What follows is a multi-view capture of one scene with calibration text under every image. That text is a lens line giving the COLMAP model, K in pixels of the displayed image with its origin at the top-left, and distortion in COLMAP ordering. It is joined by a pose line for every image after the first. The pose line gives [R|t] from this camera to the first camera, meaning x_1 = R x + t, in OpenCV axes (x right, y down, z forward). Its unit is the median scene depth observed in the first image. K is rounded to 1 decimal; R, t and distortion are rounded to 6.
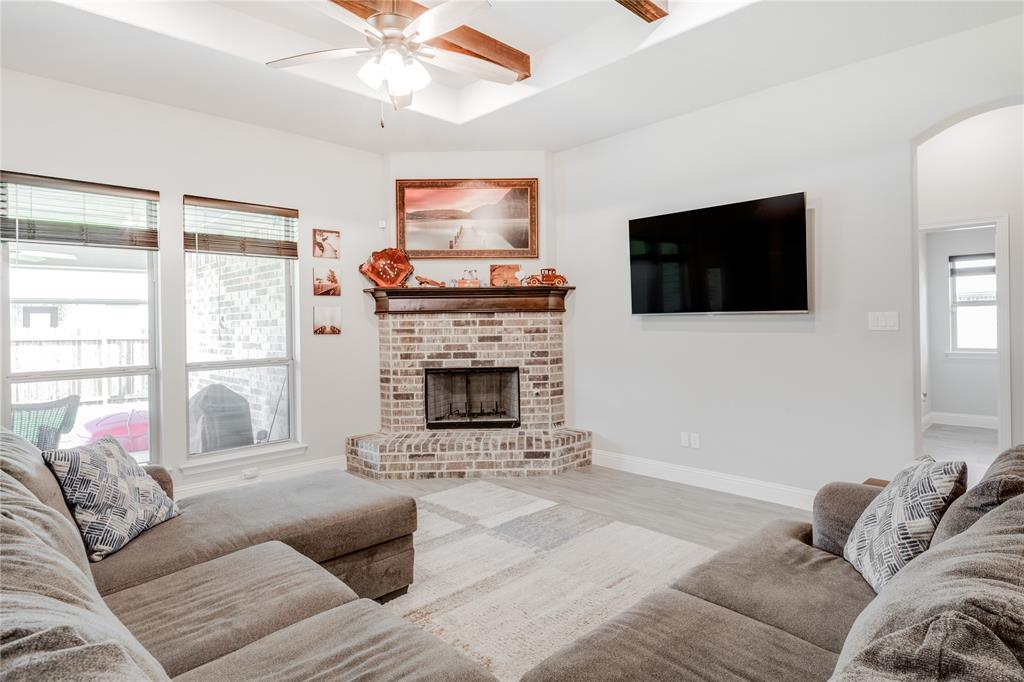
lens RADIAL K [[570.0, 0, 537.5], [0, 570.0, 313.1], [0, 0, 1]] dist [0.022014, -0.003292]
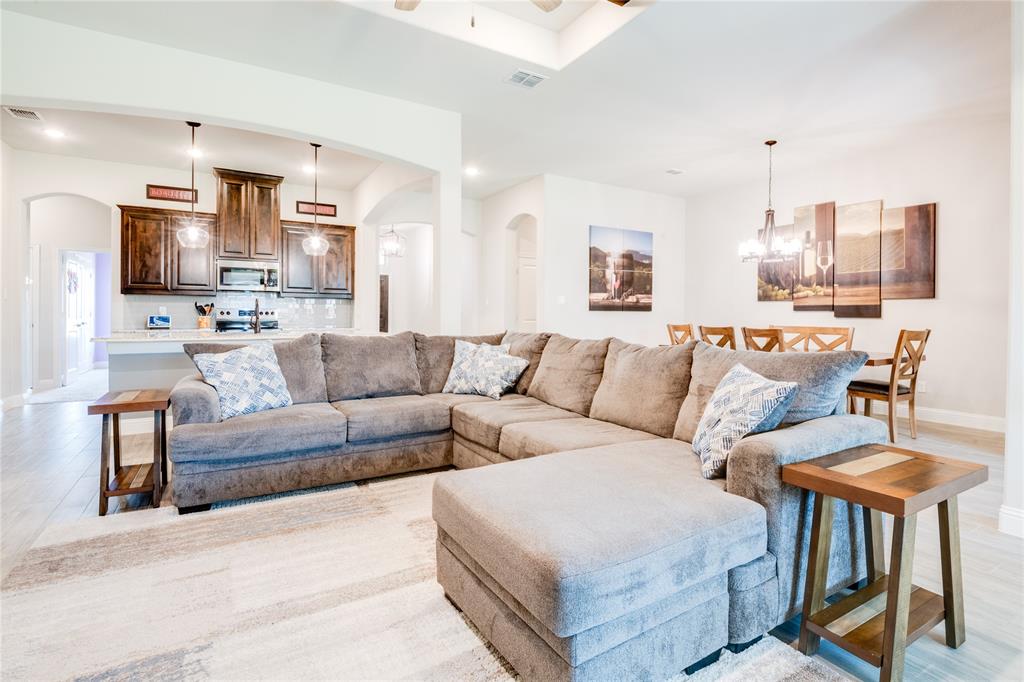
lens RADIAL K [[502.9, 0, 533.3], [0, 502.9, 315.2], [0, 0, 1]] dist [0.011472, -0.008358]
pose [[-0.973510, 0.010344, 0.228411, -0.265328], [0.007045, 0.999859, -0.015253, 0.060065], [-0.228536, -0.013240, -0.973445, 0.864811]]
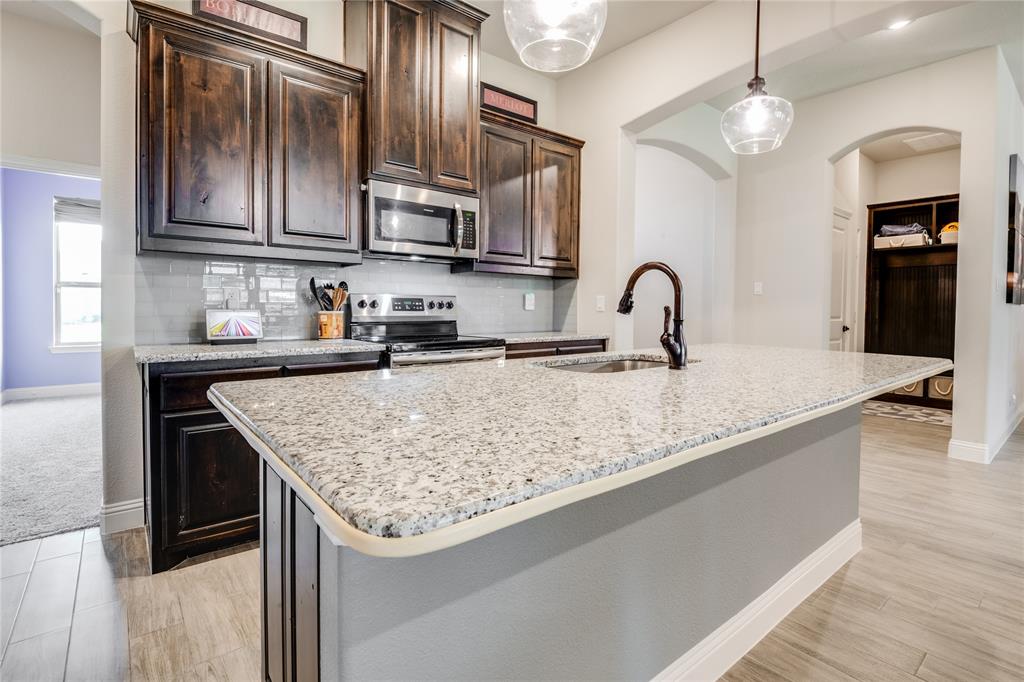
lens RADIAL K [[502.9, 0, 543.0], [0, 502.9, 316.1], [0, 0, 1]] dist [0.011472, -0.008358]
pose [[-0.997753, 0.005654, 0.066761, 0.570918], [0.005911, 0.999976, 0.003654, 0.041760], [-0.066739, 0.004040, -0.997762, 0.344222]]
